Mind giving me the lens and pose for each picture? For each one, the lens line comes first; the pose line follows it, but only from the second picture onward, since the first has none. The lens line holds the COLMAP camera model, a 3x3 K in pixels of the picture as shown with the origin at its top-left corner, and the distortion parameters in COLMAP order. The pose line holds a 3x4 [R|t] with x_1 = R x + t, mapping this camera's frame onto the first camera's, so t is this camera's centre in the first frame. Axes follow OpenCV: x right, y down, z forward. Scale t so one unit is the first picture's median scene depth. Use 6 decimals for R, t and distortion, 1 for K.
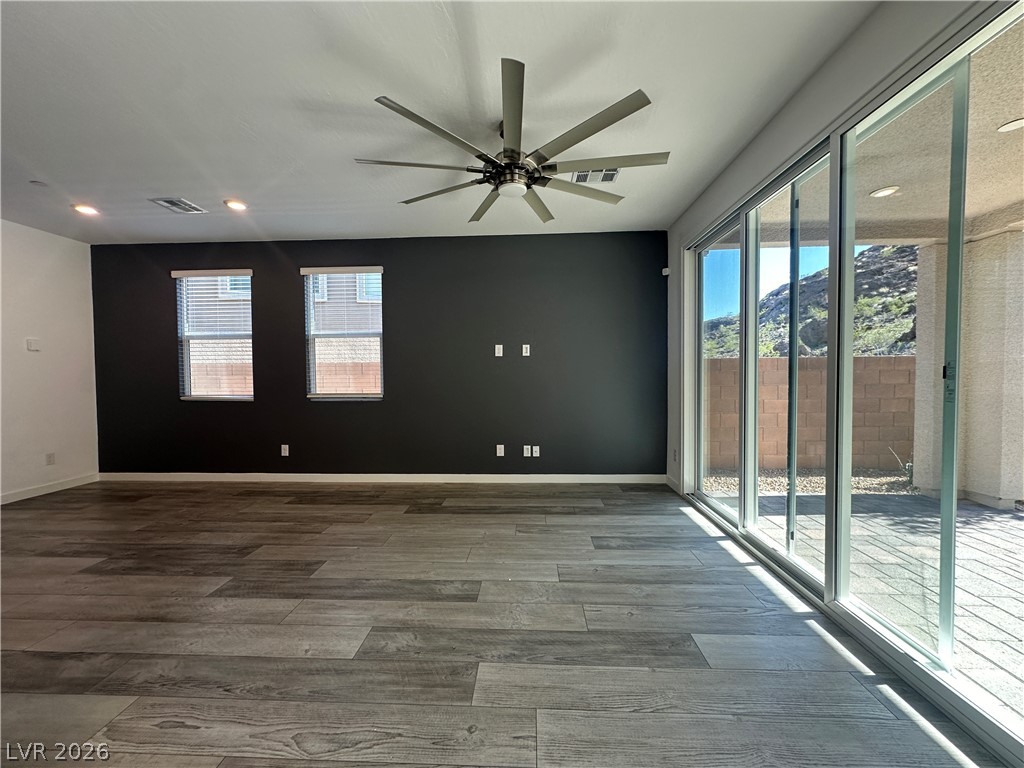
lens RADIAL K [[405.0, 0, 513.8], [0, 405.0, 384.0], [0, 0, 1]] dist [-0.001963, 0.000560]
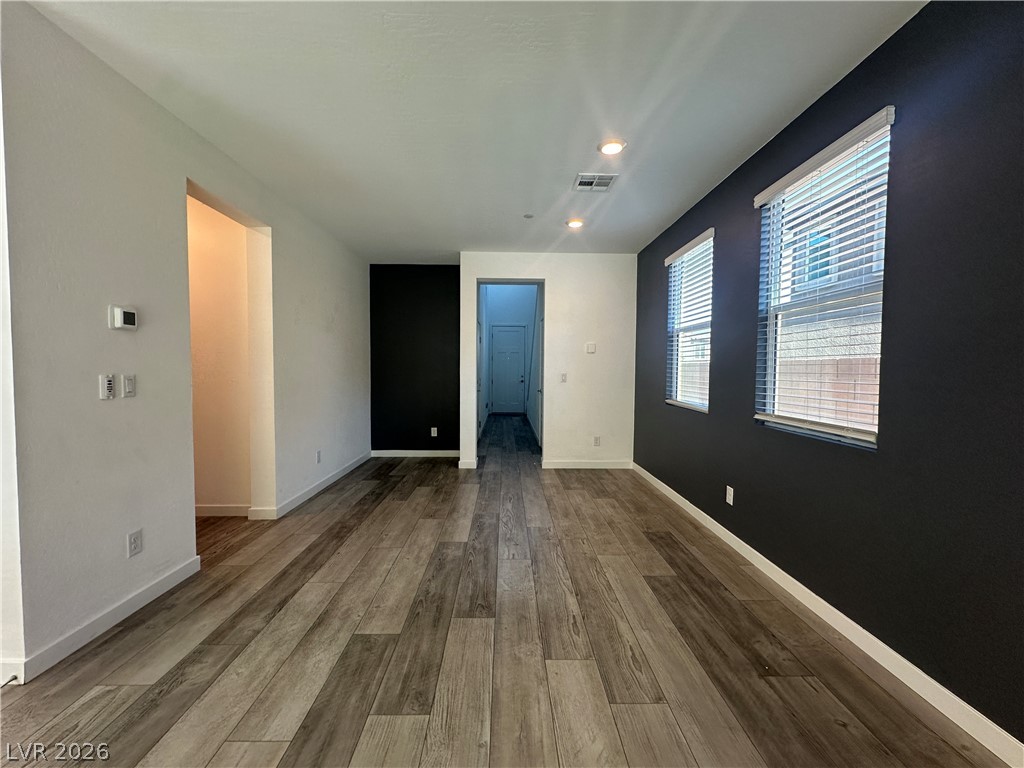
lens RADIAL K [[405.0, 0, 511.3], [0, 405.0, 389.9], [0, 0, 1]] dist [-0.001963, 0.000560]
pose [[0.059253, 0.059295, -0.996480, 0.057508], [-0.033720, 0.997783, 0.057368, -0.036657], [0.997673, 0.030202, 0.061121, 0.746278]]
